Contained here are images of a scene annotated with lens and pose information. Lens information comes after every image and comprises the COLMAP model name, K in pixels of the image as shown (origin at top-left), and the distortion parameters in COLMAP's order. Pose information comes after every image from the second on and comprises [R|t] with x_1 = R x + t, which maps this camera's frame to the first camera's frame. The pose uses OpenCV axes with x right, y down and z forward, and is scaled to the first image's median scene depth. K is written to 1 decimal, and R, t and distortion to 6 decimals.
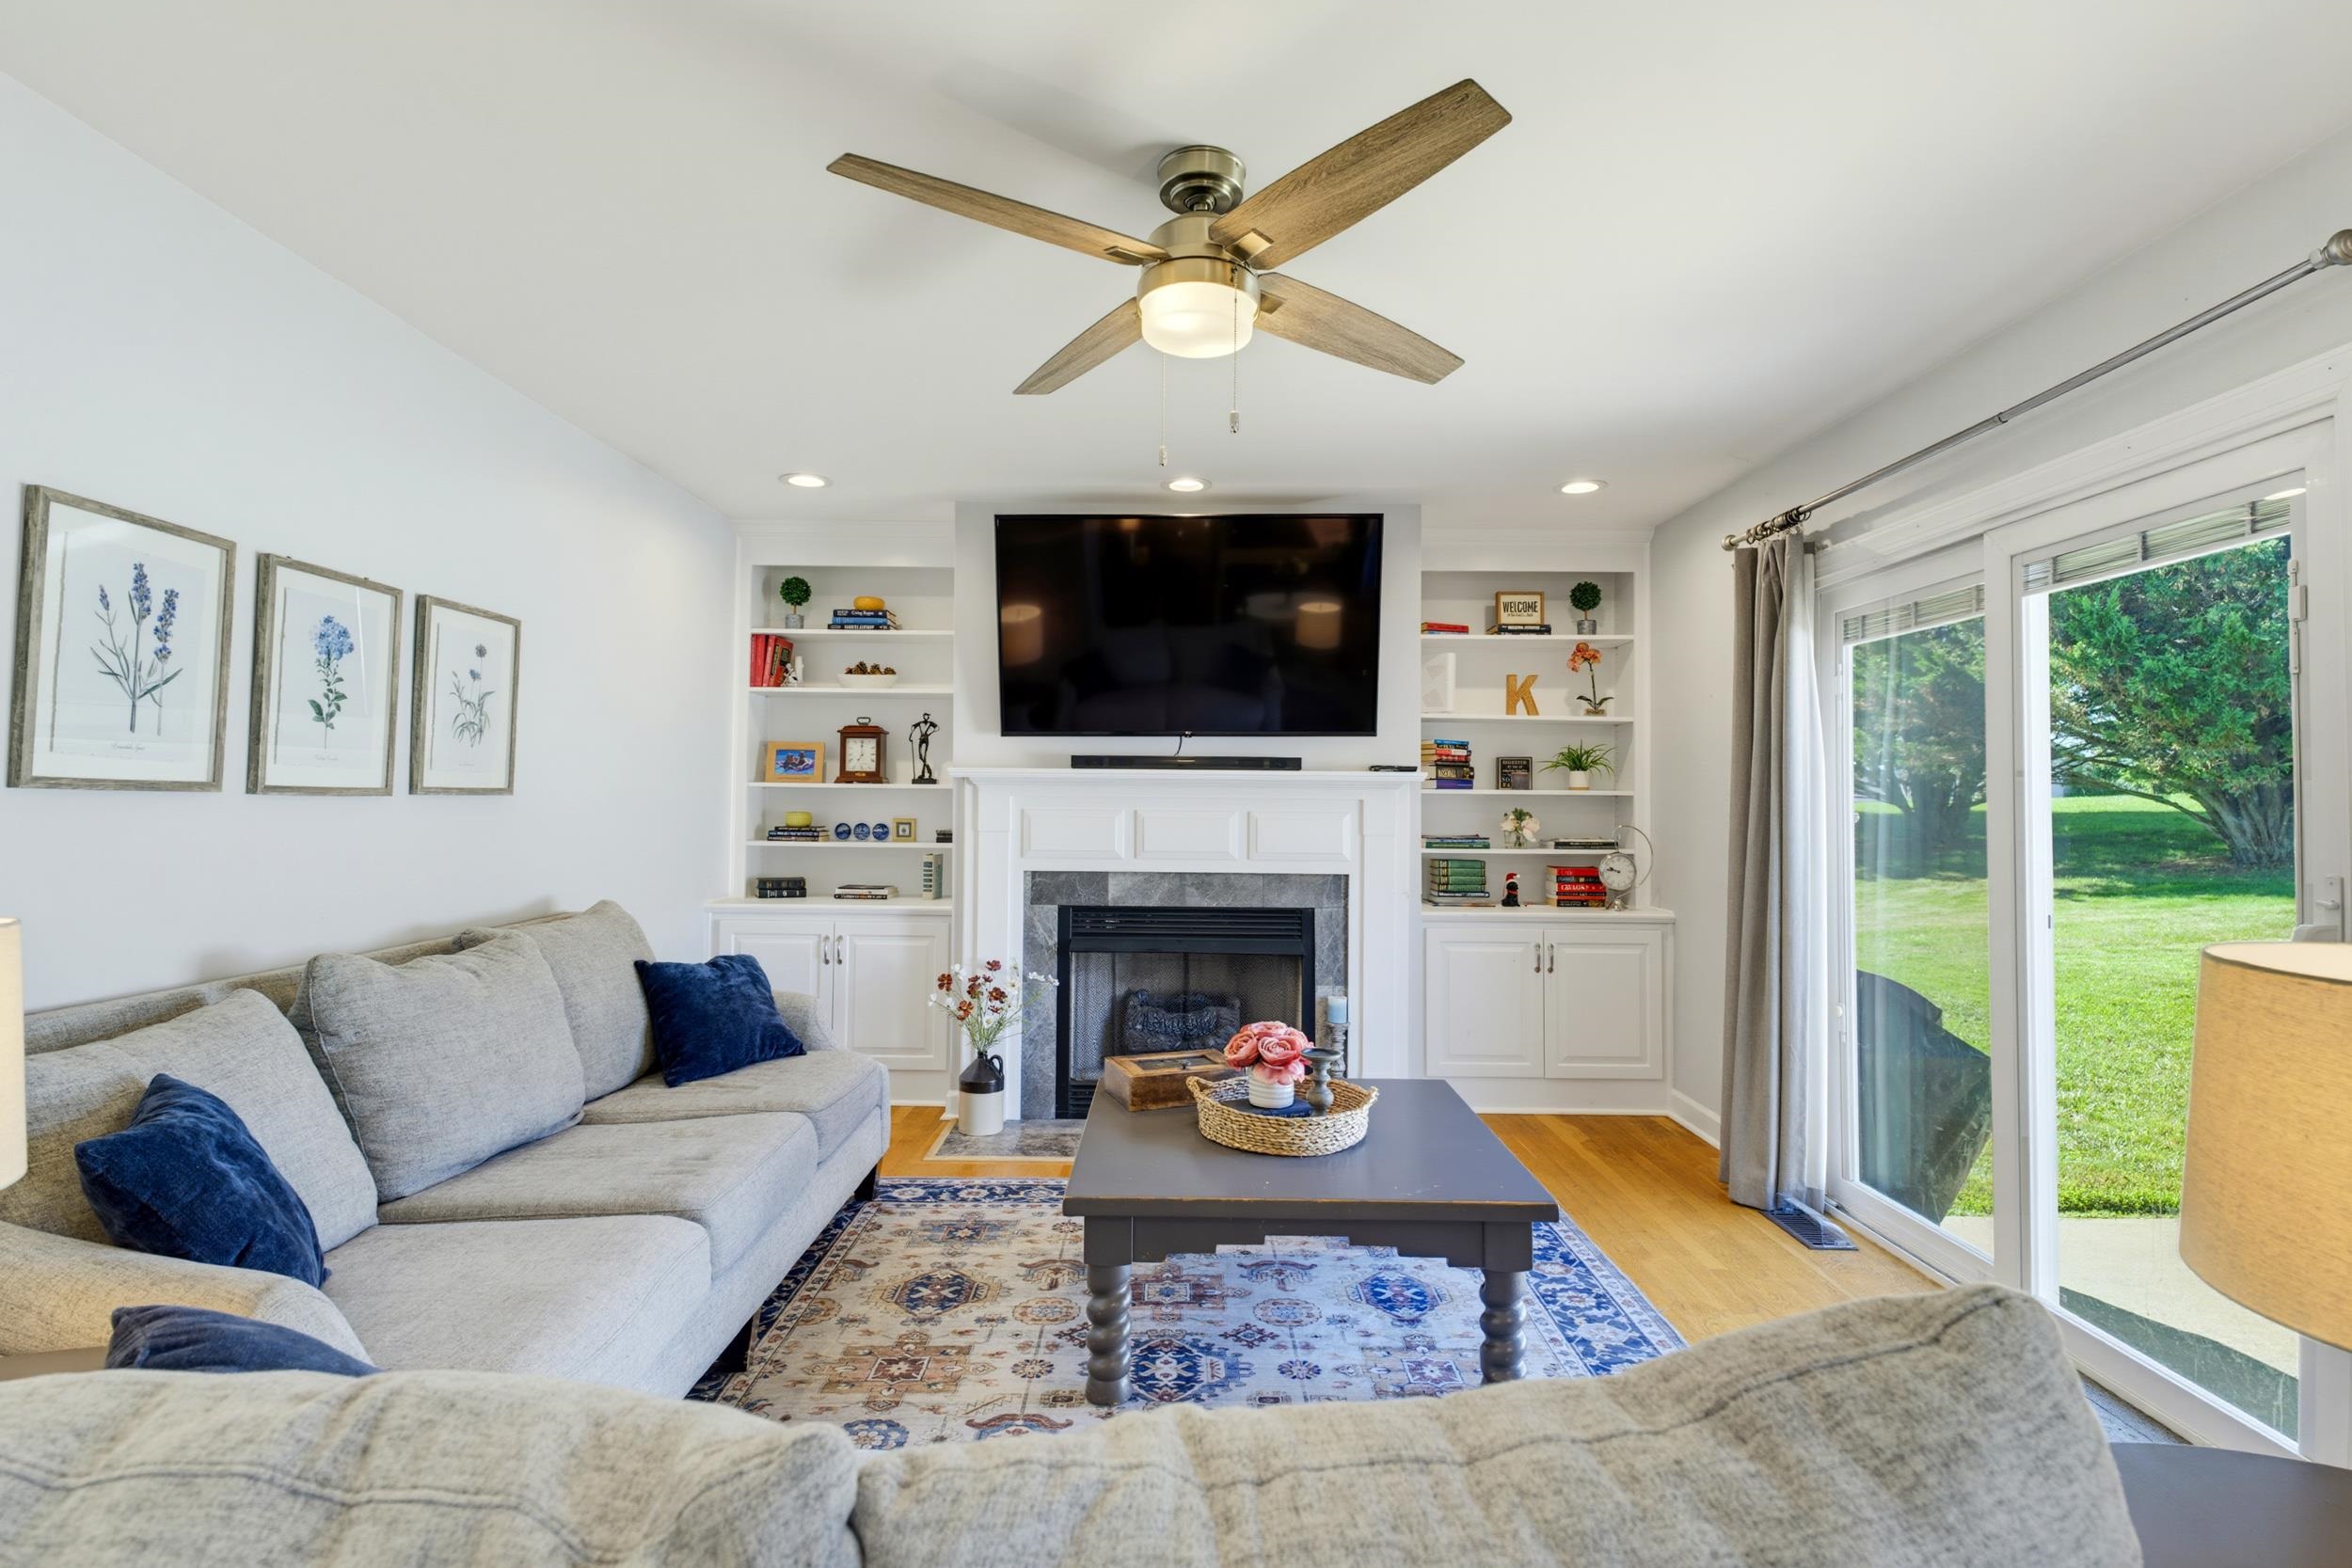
lens RADIAL K [[1134.4, 0, 1168.7], [0, 1134.4, 766.8], [0, 0, 1]] dist [0.018416, 0.000155]
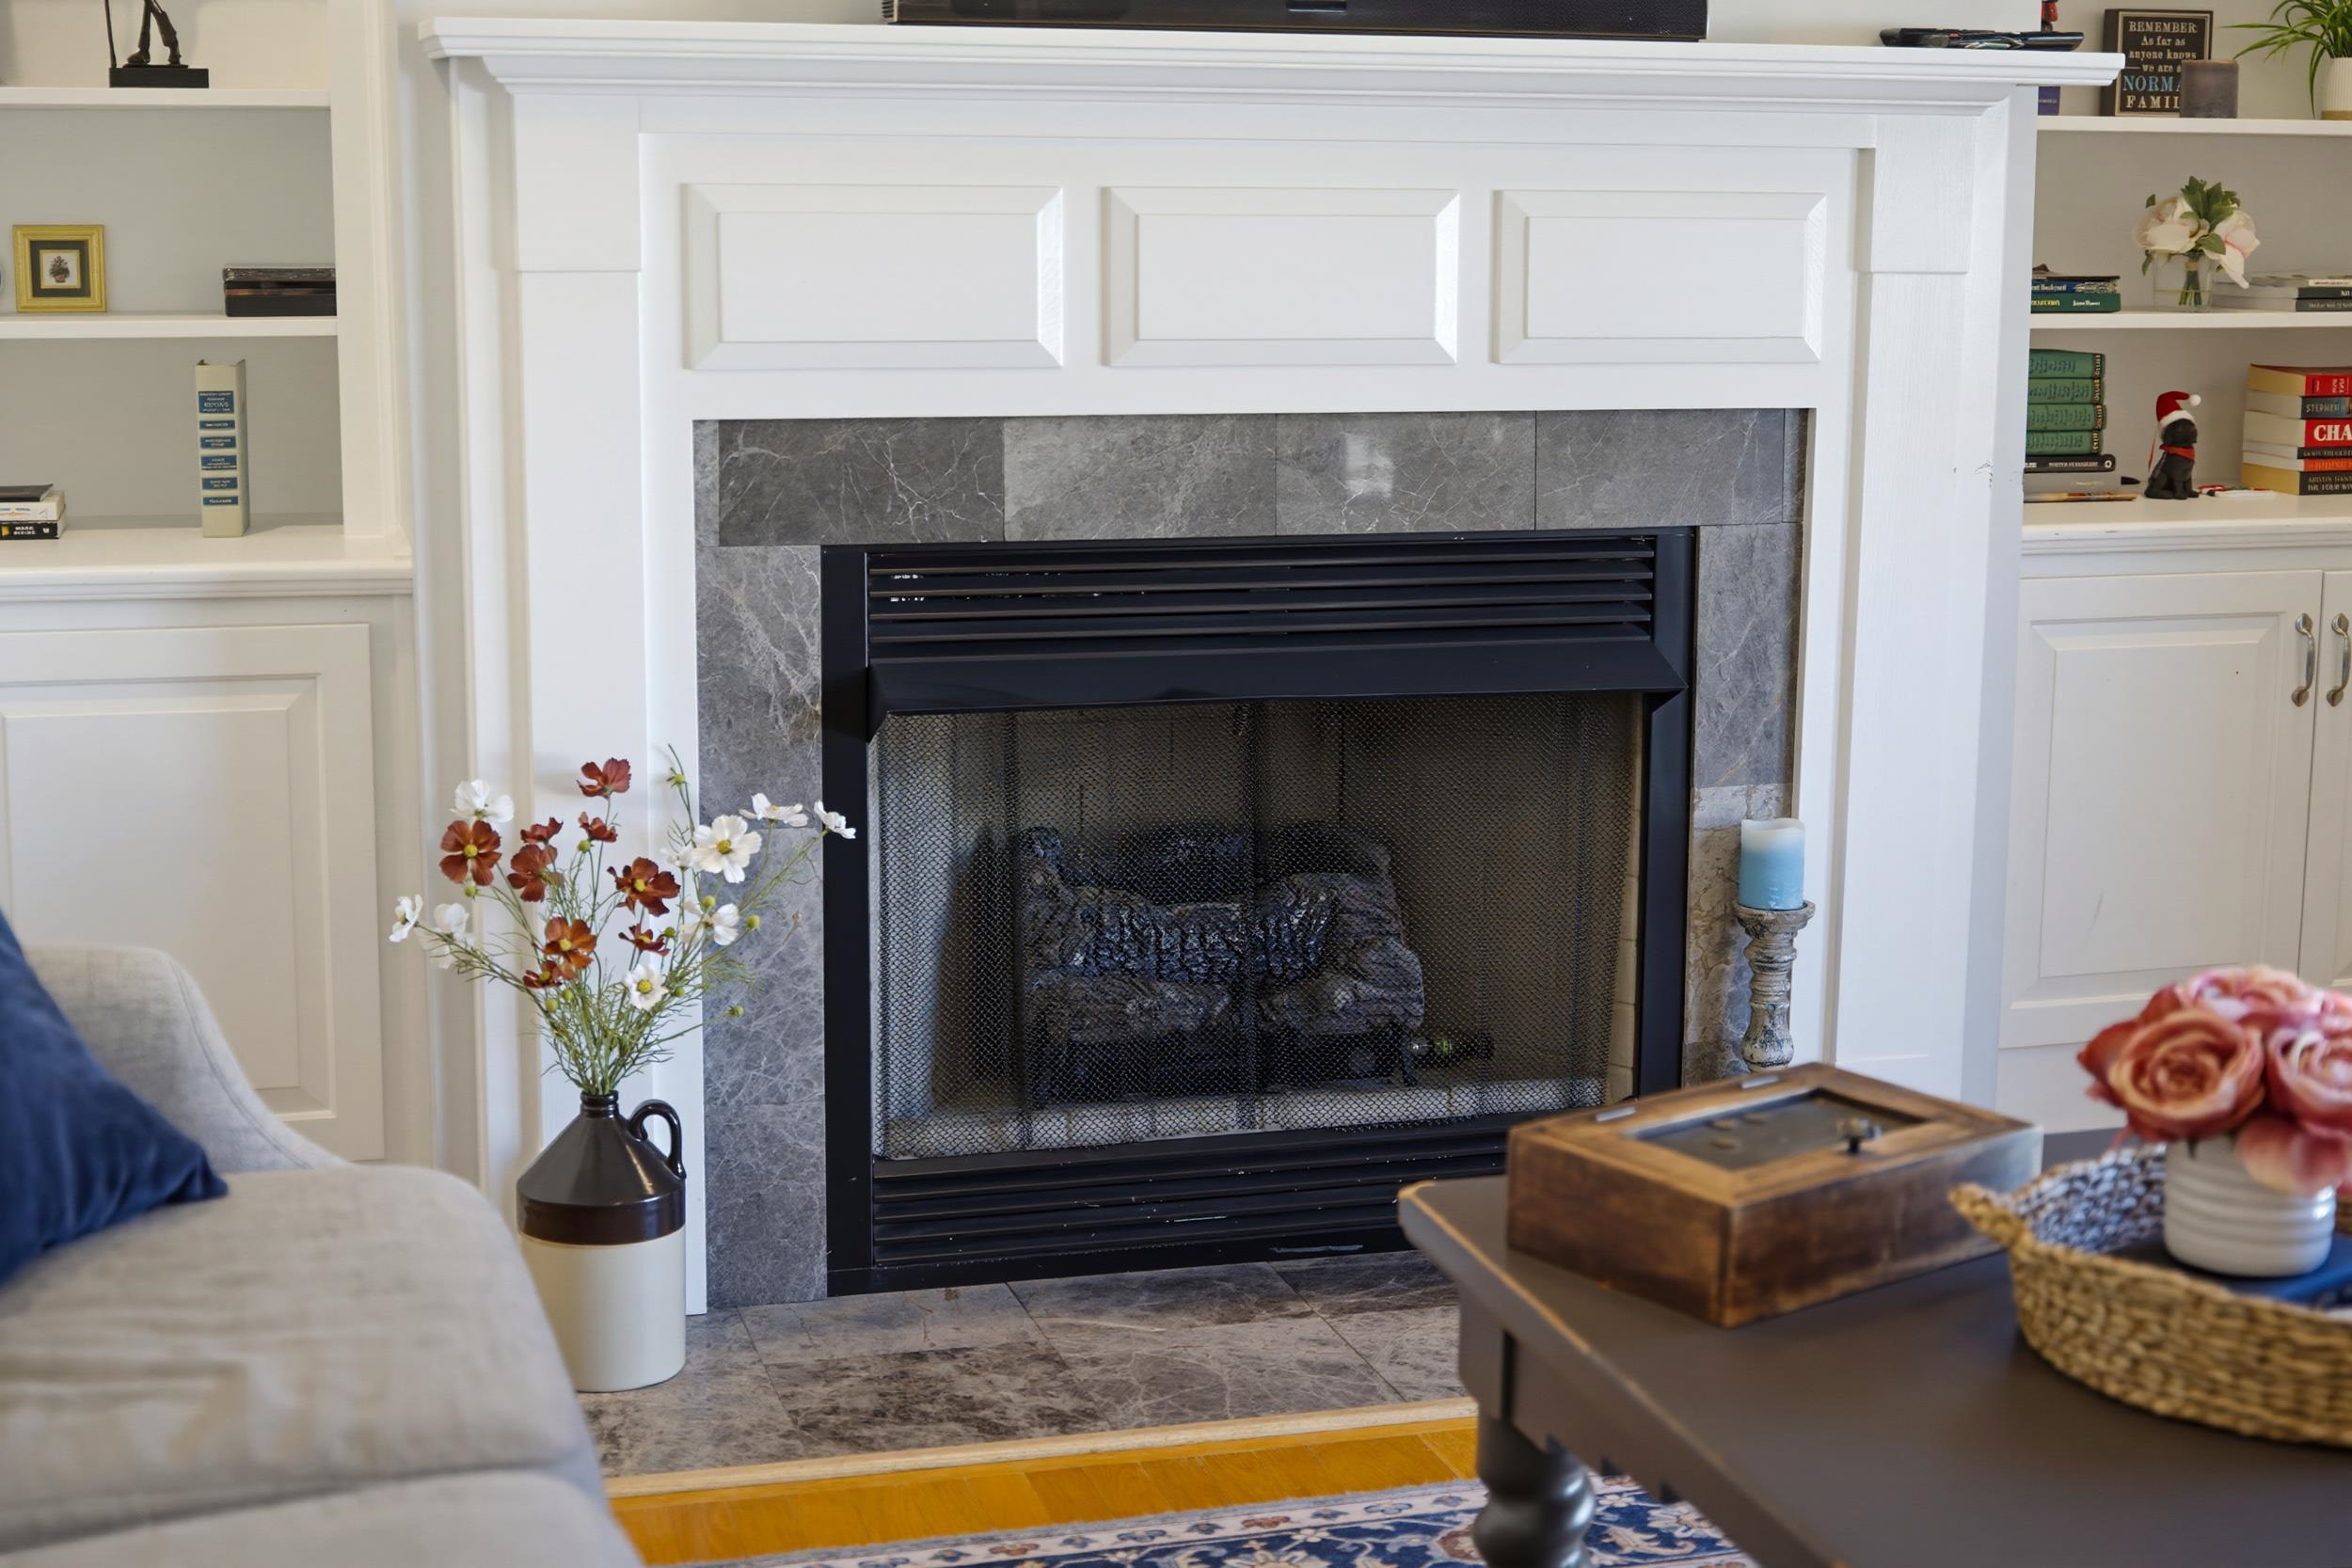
lens RADIAL K [[3443.4, 0, 1208.1], [0, 3443.4, 778.0], [0, 0, 1]] dist [-0.023871, -0.154582]
pose [[0.957144, -0.051272, 0.285038, -0.244334], [-0.008590, 0.978746, 0.204899, 0.008250], [-0.289485, -0.198566, 0.936360, 0.198686]]
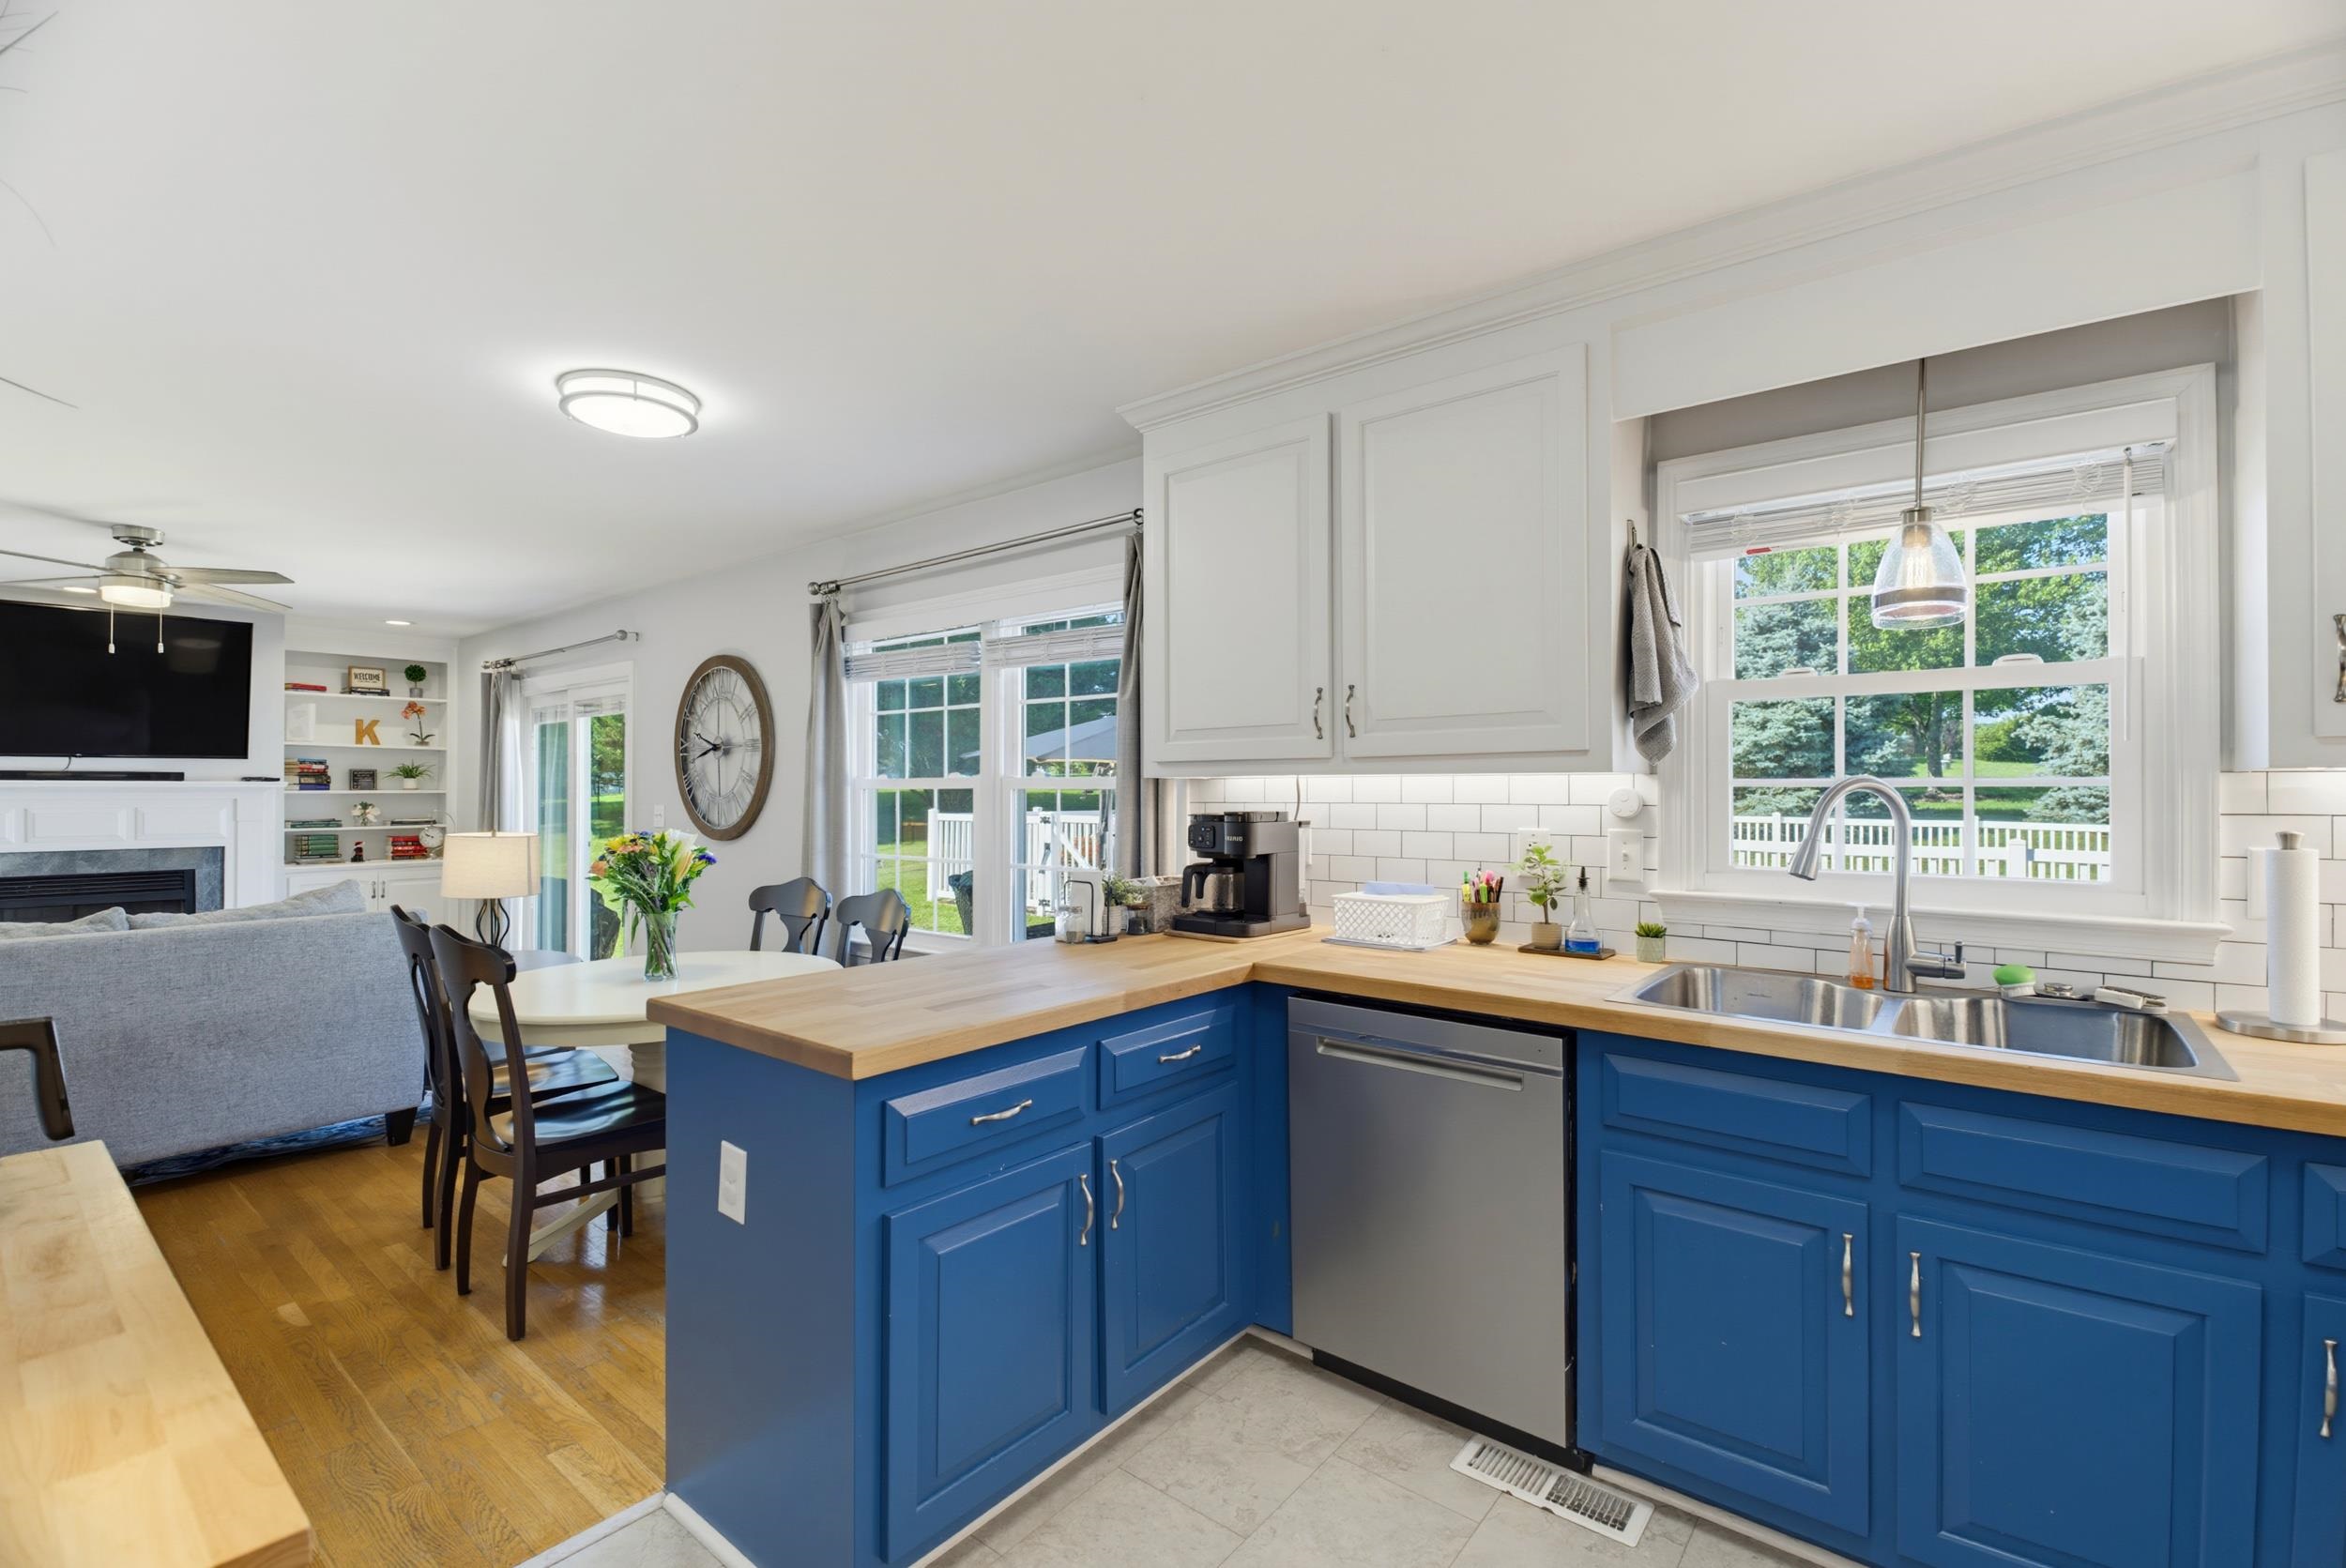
lens RADIAL K [[1020.5, 0, 1173.0], [0, 1020.5, 784.0], [0, 0, 1]] dist [0.006451, -0.006502]
pose [[0.618059, -0.005414, 0.786113, -0.141311], [-0.016958, 0.999652, 0.020218, -0.042067], [-0.785949, -0.025827, 0.617752, -0.903520]]
